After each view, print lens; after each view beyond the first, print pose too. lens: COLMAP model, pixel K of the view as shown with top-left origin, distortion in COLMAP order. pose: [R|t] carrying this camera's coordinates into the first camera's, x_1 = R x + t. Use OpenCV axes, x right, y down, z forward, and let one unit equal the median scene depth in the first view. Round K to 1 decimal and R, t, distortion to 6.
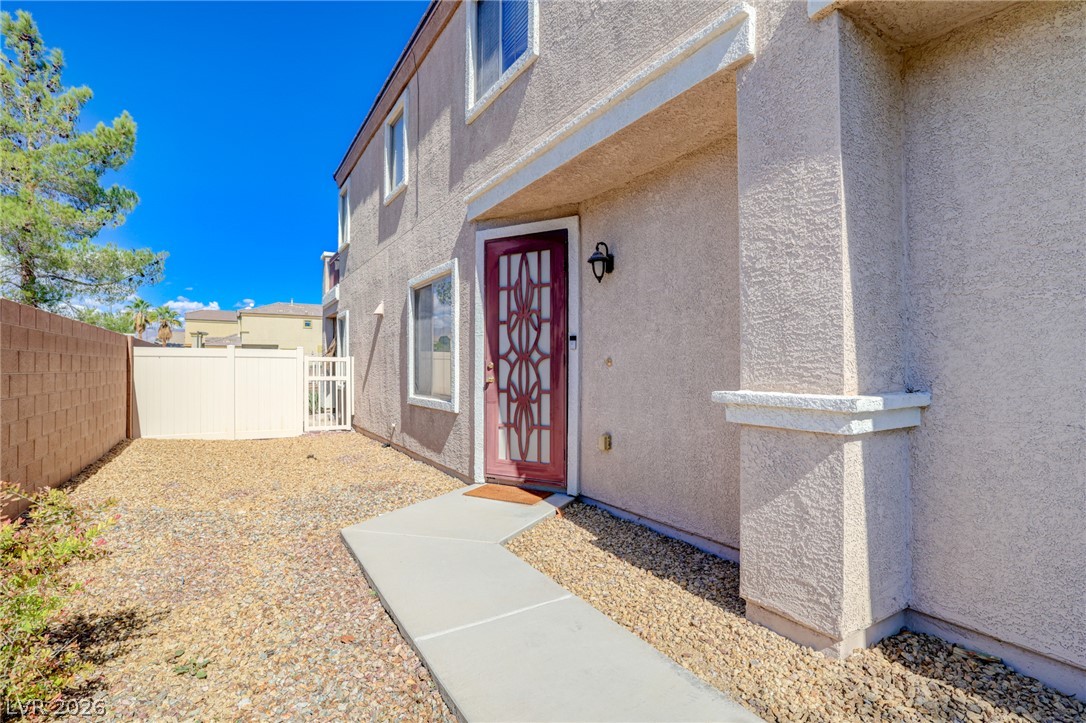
lens RADIAL K [[491.5, 0, 543.0], [0, 491.5, 361.5], [0, 0, 1]] dist [-0.050550, 0.020921]
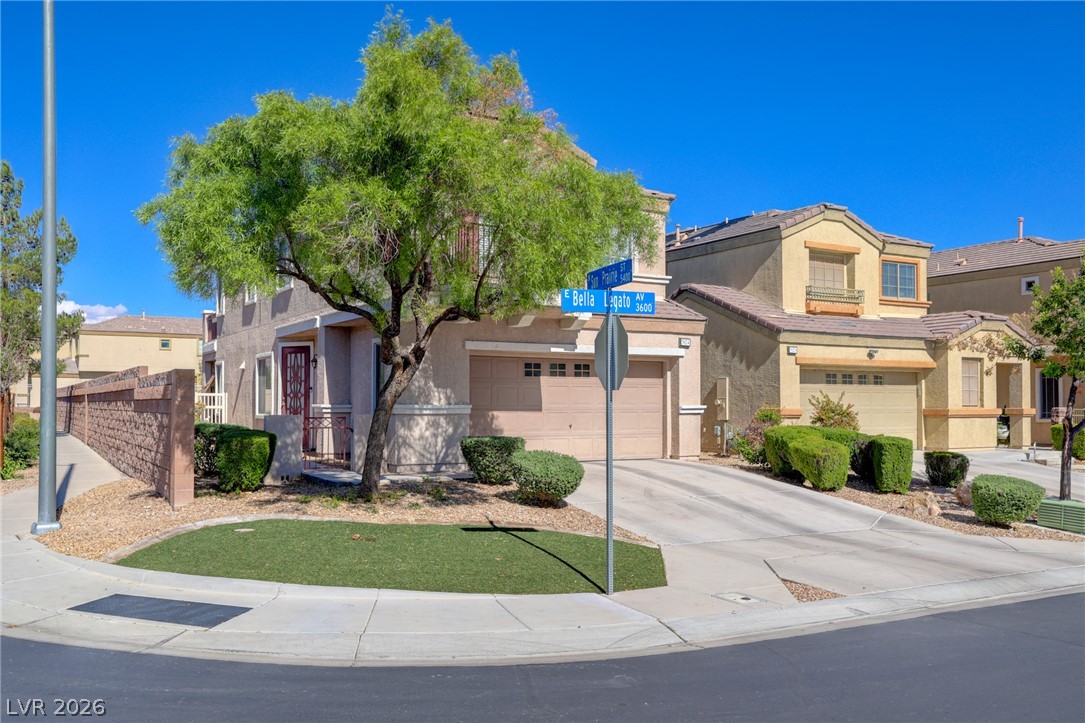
lens RADIAL K [[839.4, 0, 544.6], [0, 839.4, 388.5], [0, 0, 1]] dist [0.003984, 0.002378]
pose [[0.999943, 0.005106, -0.009351, 0.943523], [-0.005188, 0.999948, -0.008811, -0.009643], [0.009306, 0.008859, 0.999917, -2.424211]]
